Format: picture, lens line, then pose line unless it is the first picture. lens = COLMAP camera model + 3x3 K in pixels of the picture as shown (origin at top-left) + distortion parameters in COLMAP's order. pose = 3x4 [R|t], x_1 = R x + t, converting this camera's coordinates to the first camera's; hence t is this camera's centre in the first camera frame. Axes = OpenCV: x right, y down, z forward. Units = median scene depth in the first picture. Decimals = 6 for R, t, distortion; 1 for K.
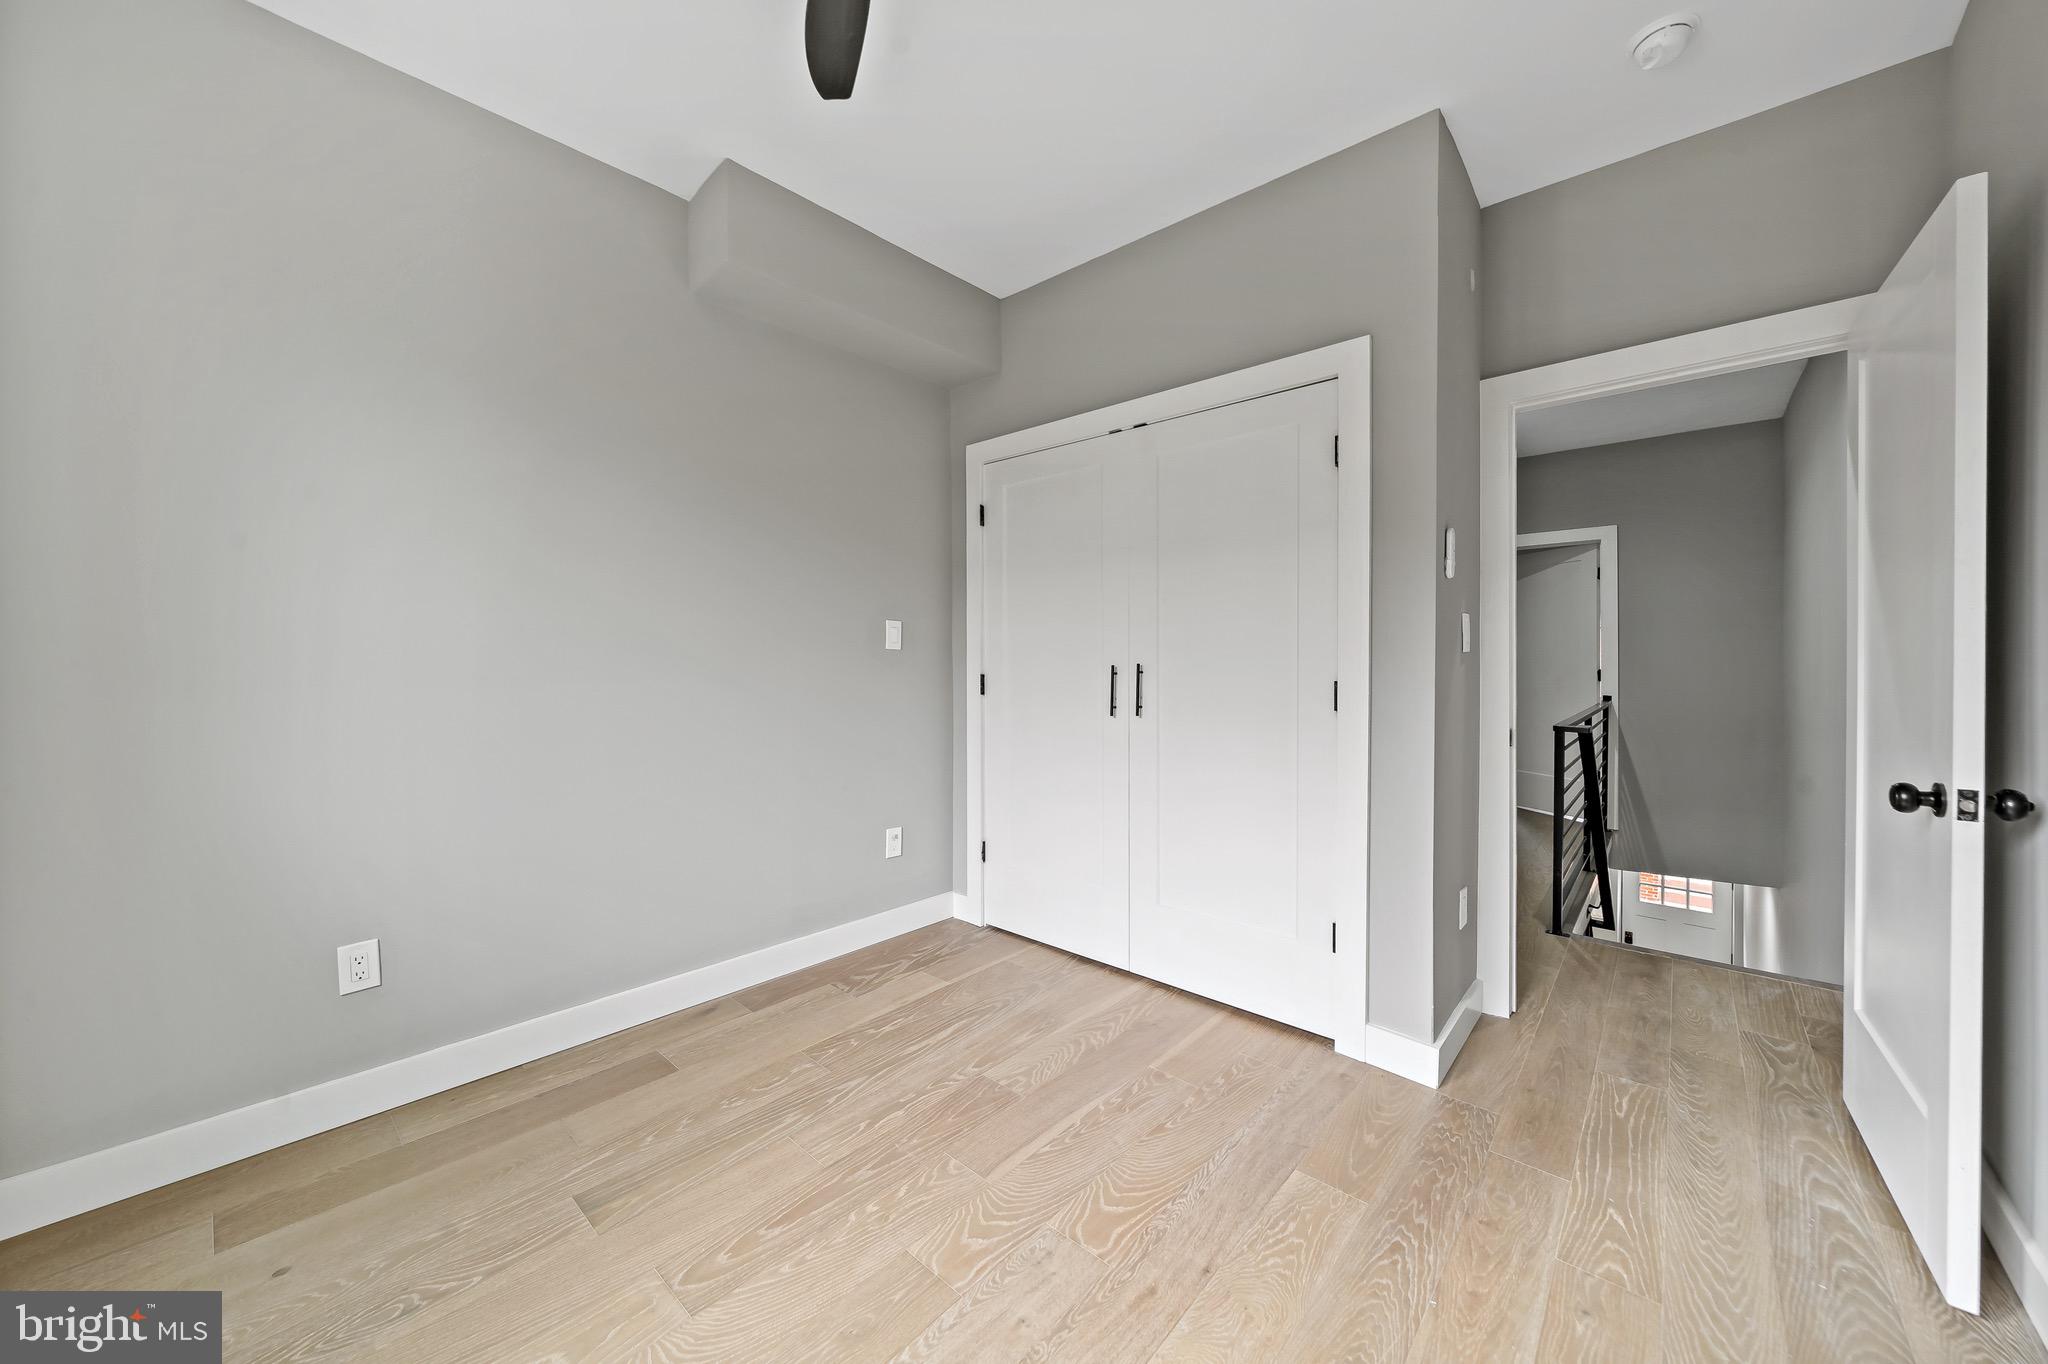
lens RADIAL K [[771.5, 0, 1022.8], [0, 771.5, 676.8], [0, 0, 1]] dist [-0.002471, 0.000229]
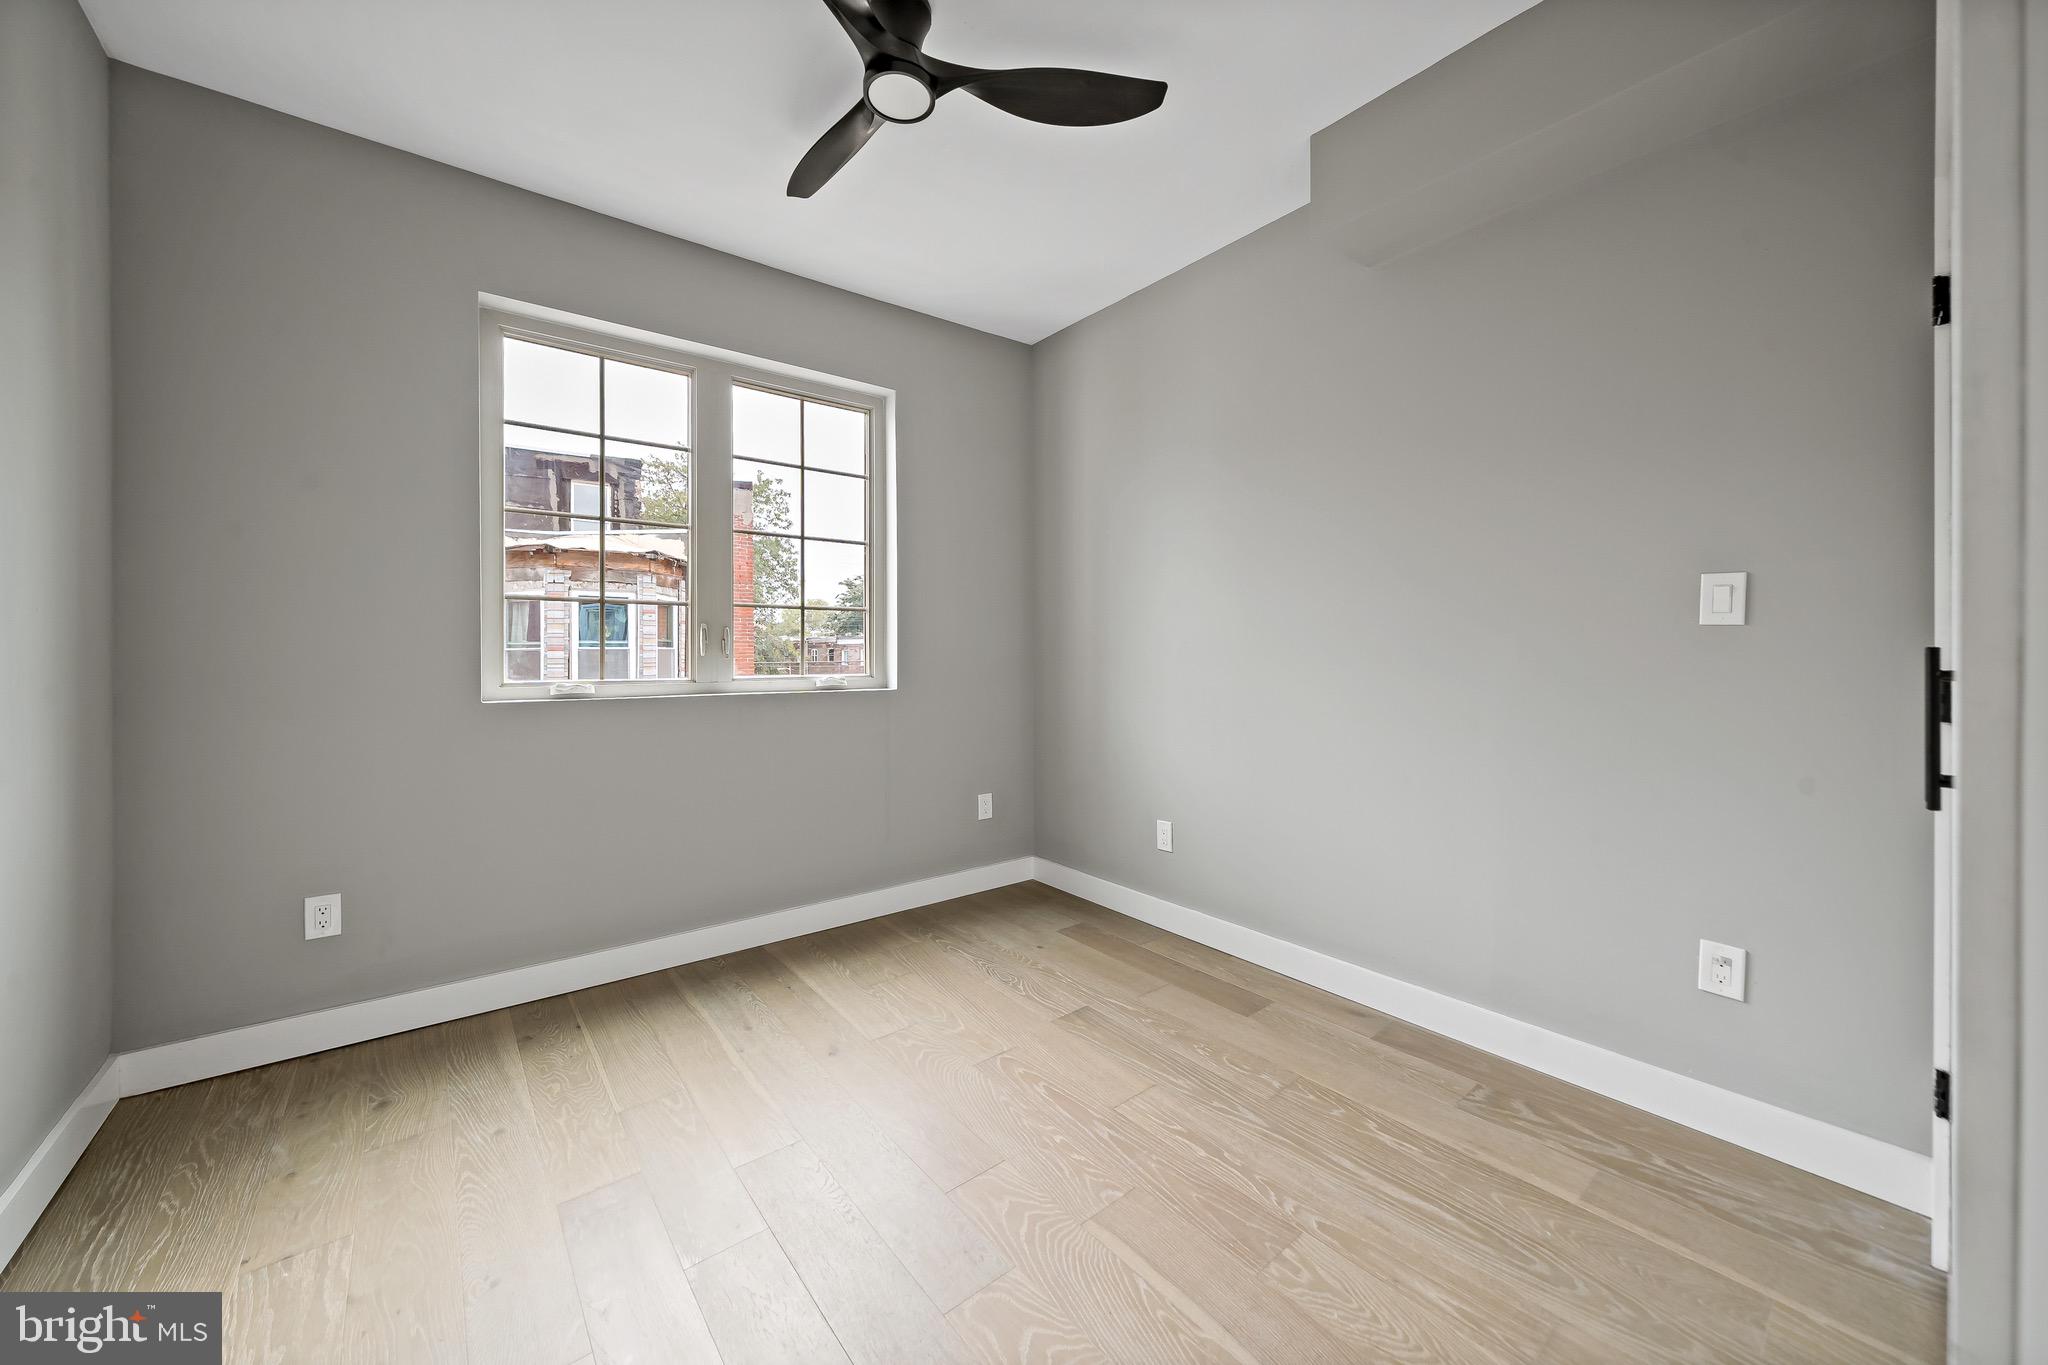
lens RADIAL K [[771.5, 0, 1039.9], [0, 771.5, 661.2], [0, 0, 1]] dist [-0.002471, 0.000229]
pose [[-0.184356, 0.012186, -0.982784, 0.687104], [-0.015955, 0.999754, 0.015389, -0.014503], [0.982730, 0.018517, -0.184116, 0.891454]]
